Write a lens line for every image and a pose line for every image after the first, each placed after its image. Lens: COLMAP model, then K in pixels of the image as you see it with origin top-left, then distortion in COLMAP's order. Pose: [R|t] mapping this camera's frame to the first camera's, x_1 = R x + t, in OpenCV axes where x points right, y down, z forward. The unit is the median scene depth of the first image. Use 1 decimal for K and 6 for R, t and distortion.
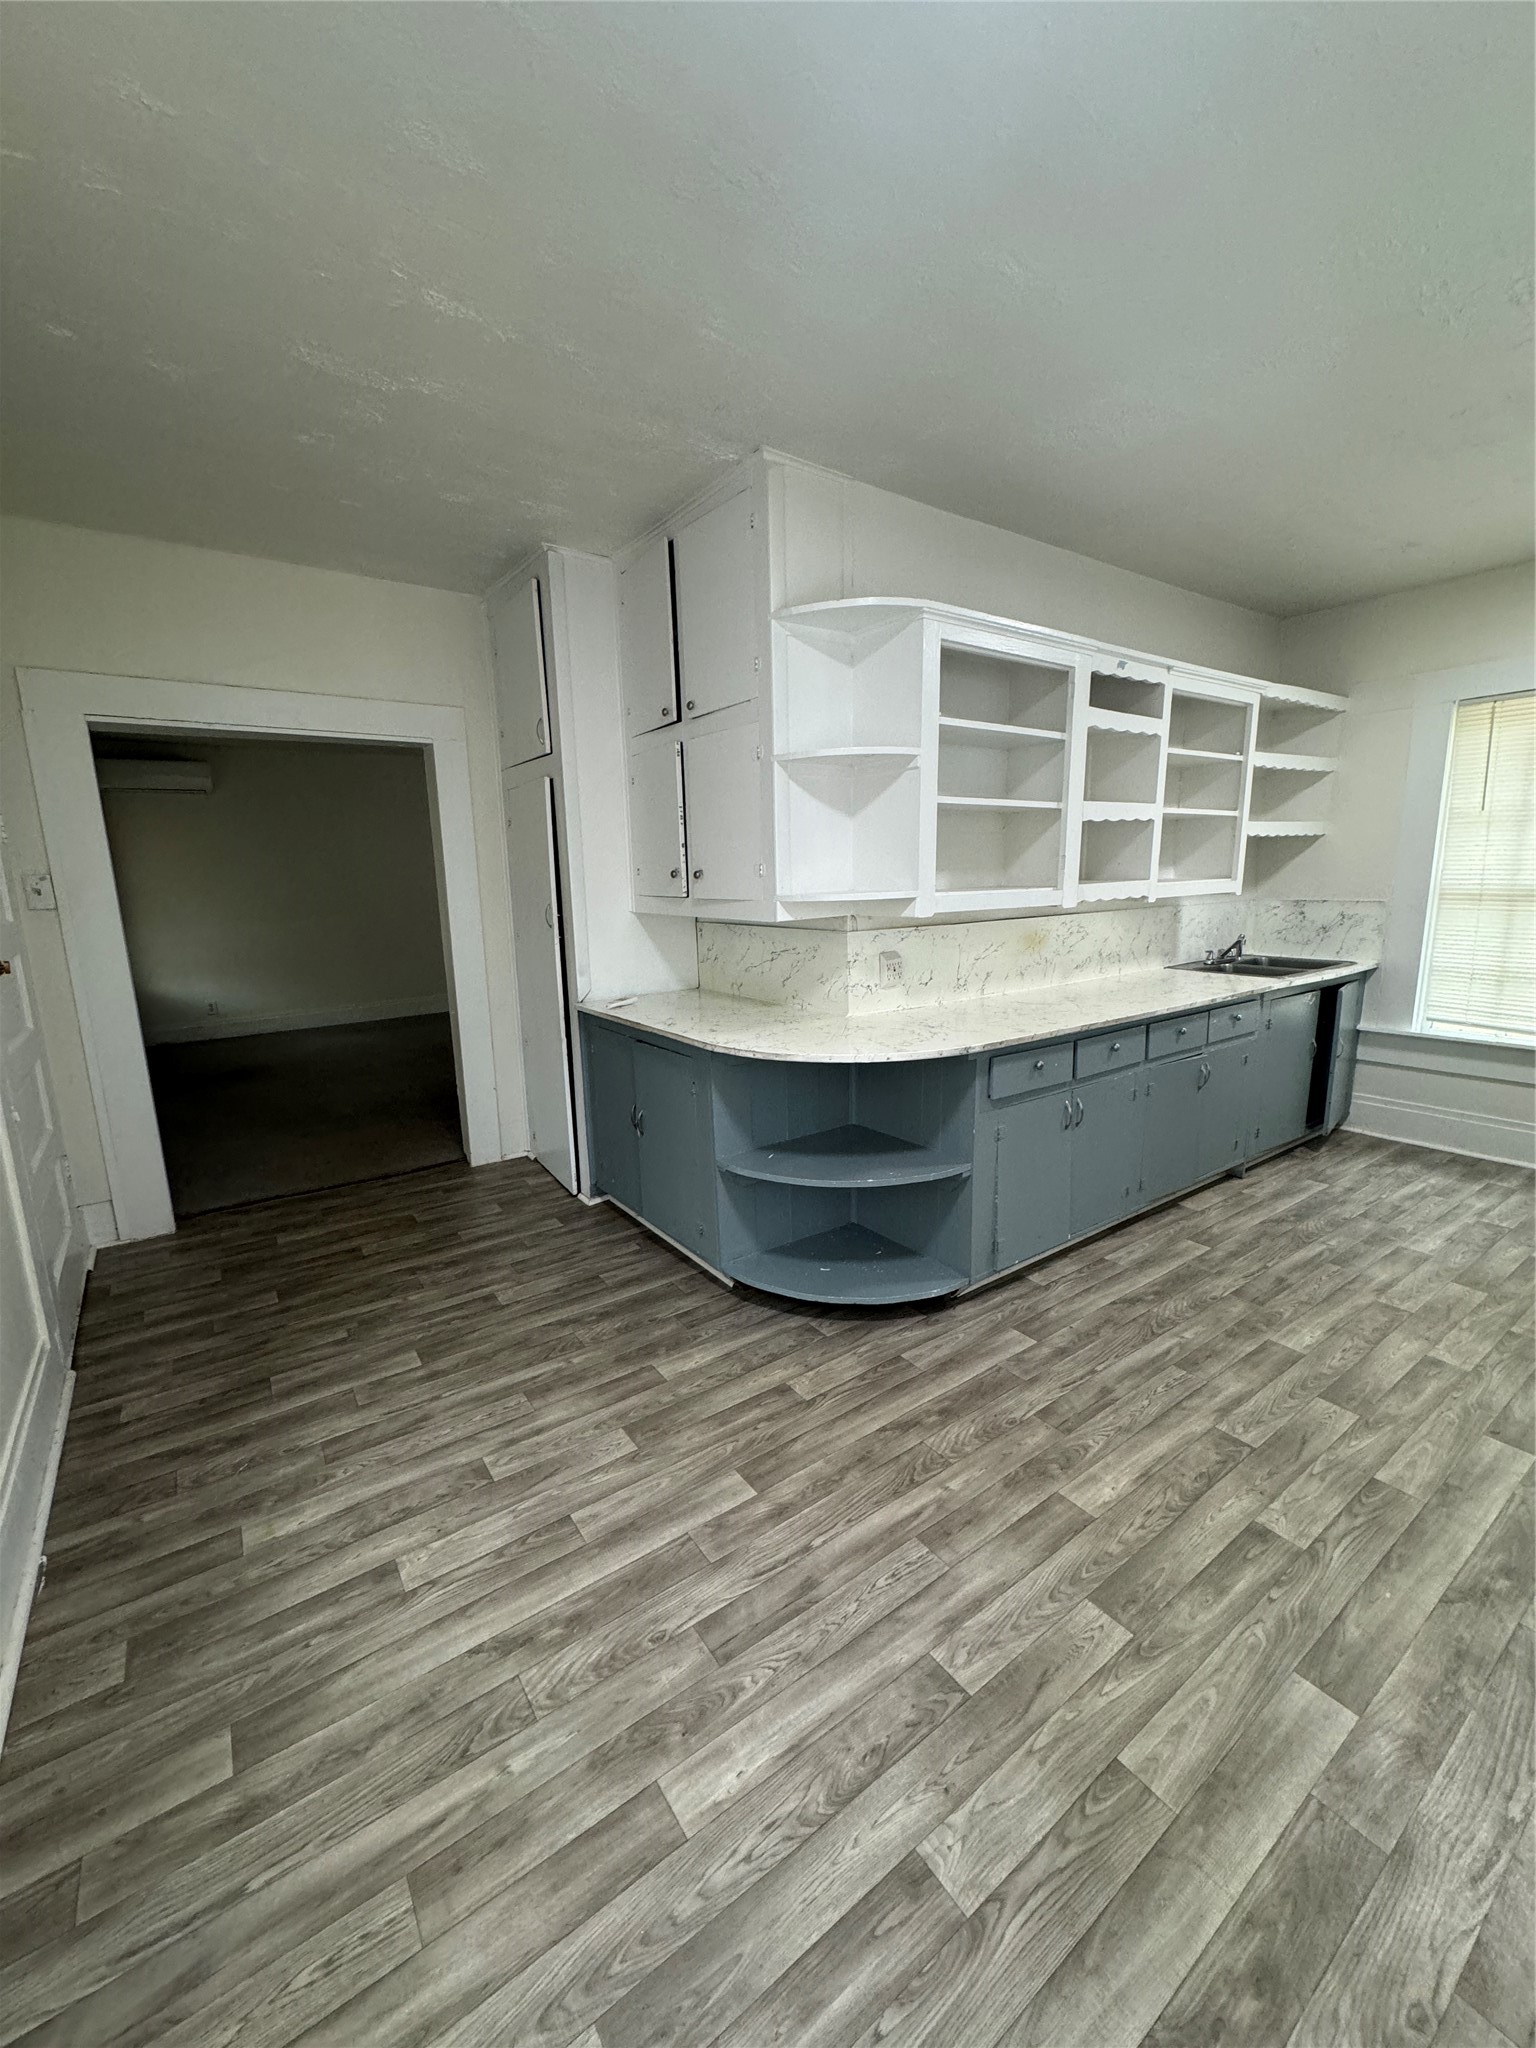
lens RADIAL K [[818.4, 0, 764.8], [0, 818.4, 1030.7], [0, 0, 1]] dist [-0.000493, 0.000035]
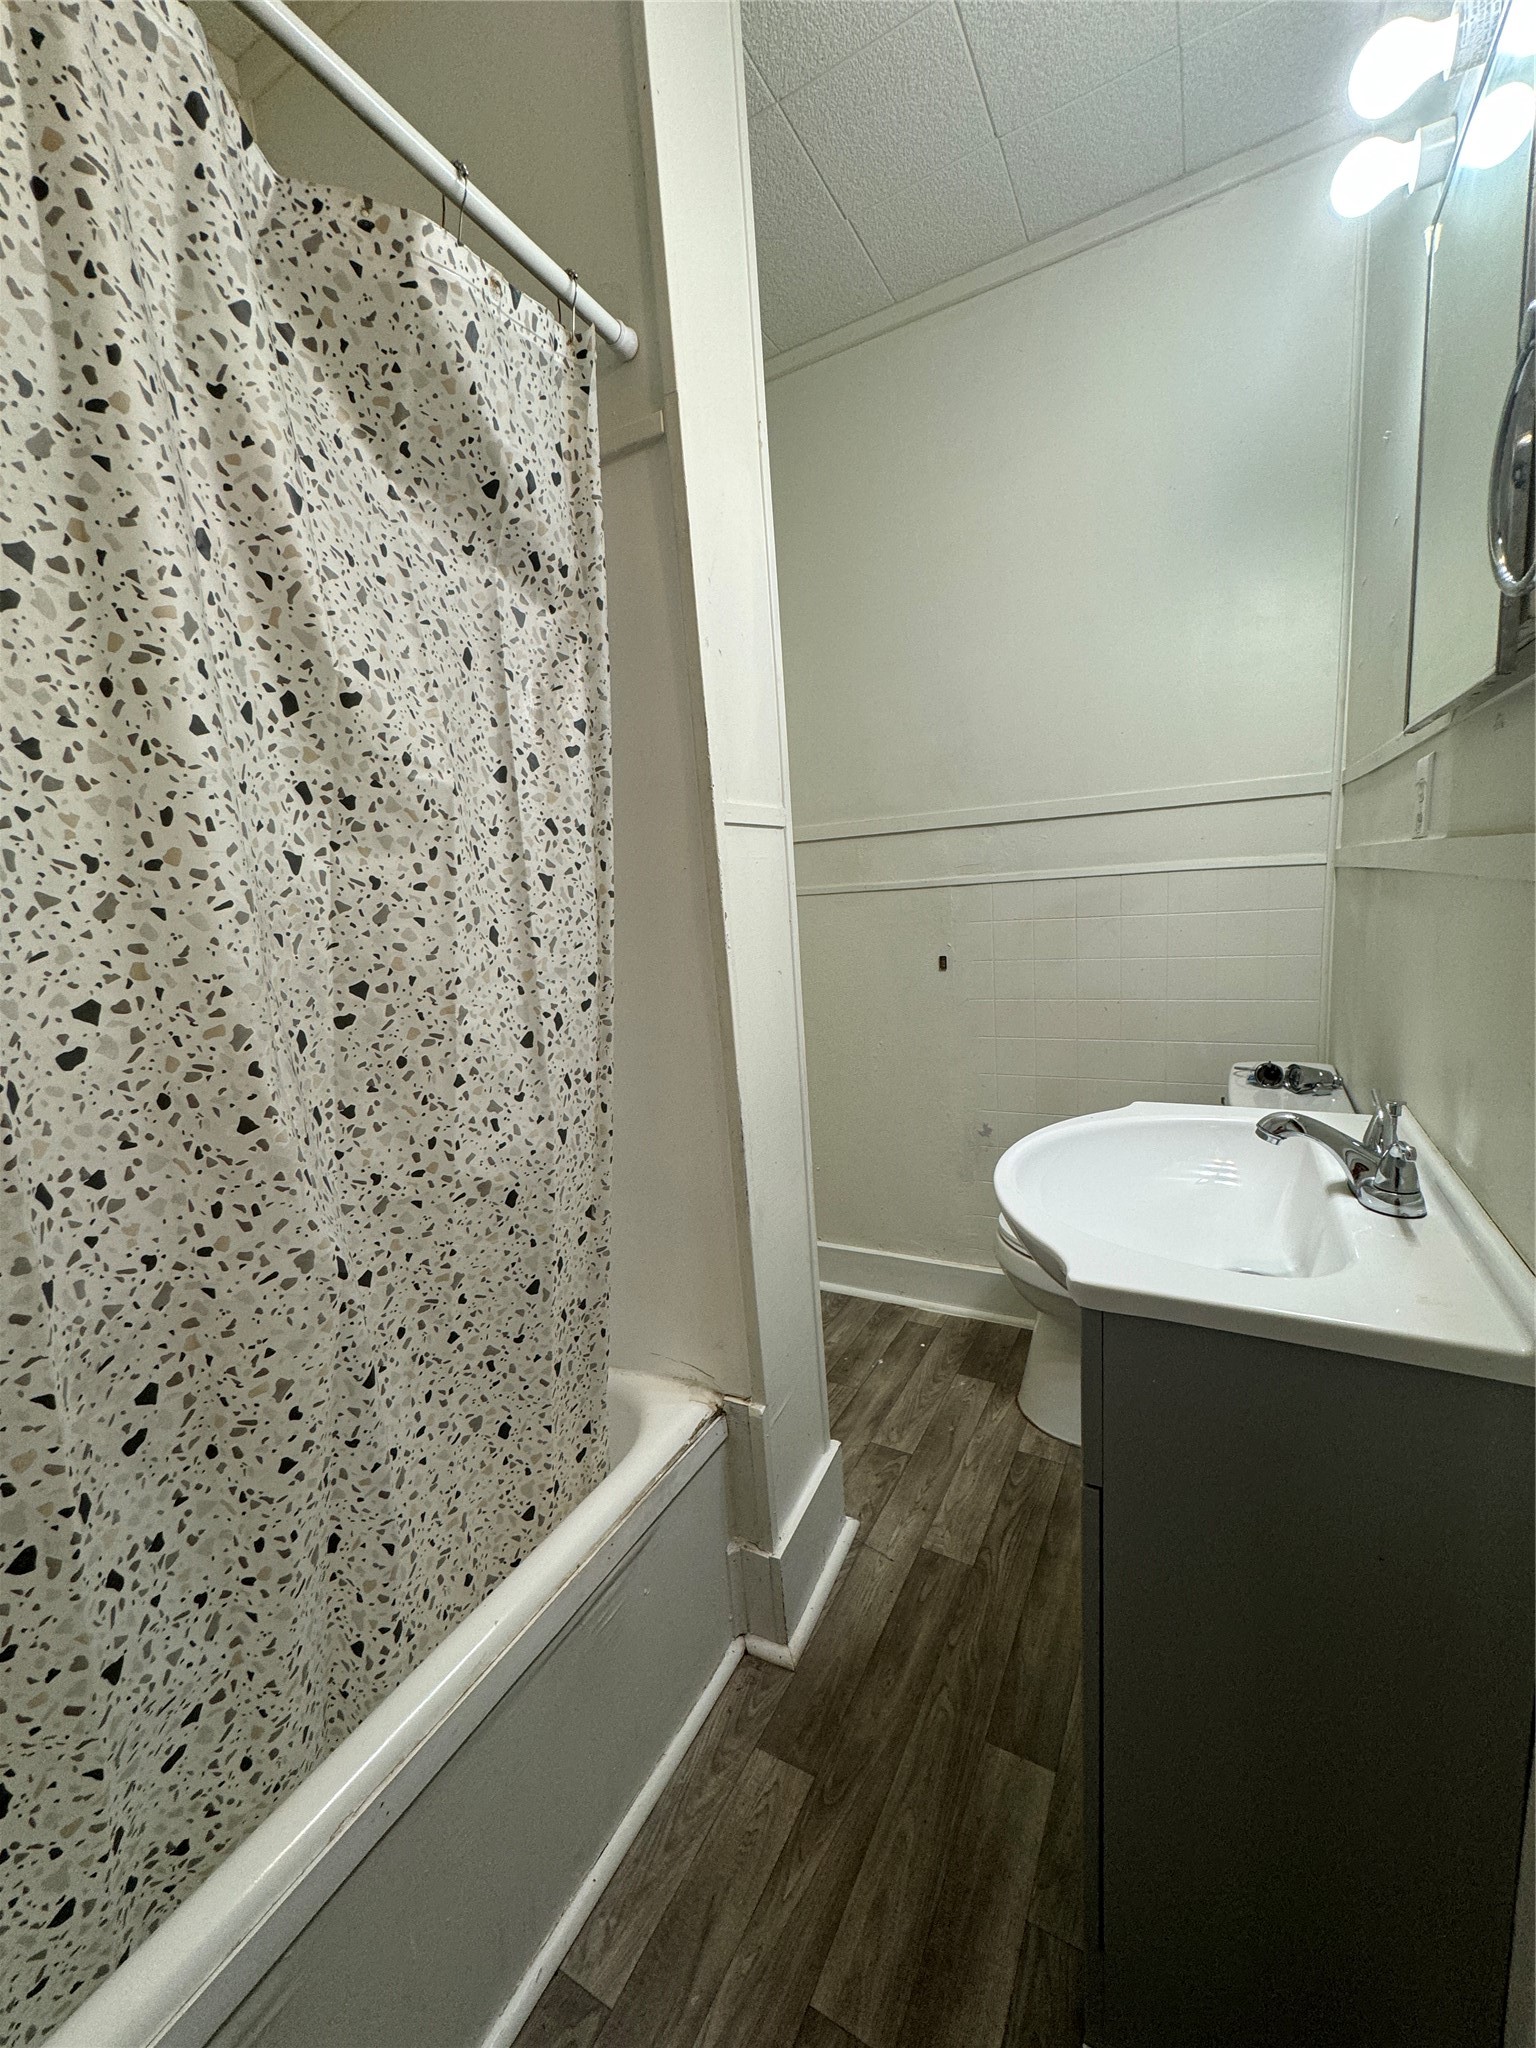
lens RADIAL K [[818.4, 0, 770.8], [0, 818.4, 1022.0], [0, 0, 1]] dist [-0.000493, 0.000035]
pose [[0.901627, -0.106859, 0.419106, 0.124979], [0.127339, 0.991635, -0.021109, 0.027868], [-0.413345, 0.072401, 0.907692, 0.197158]]
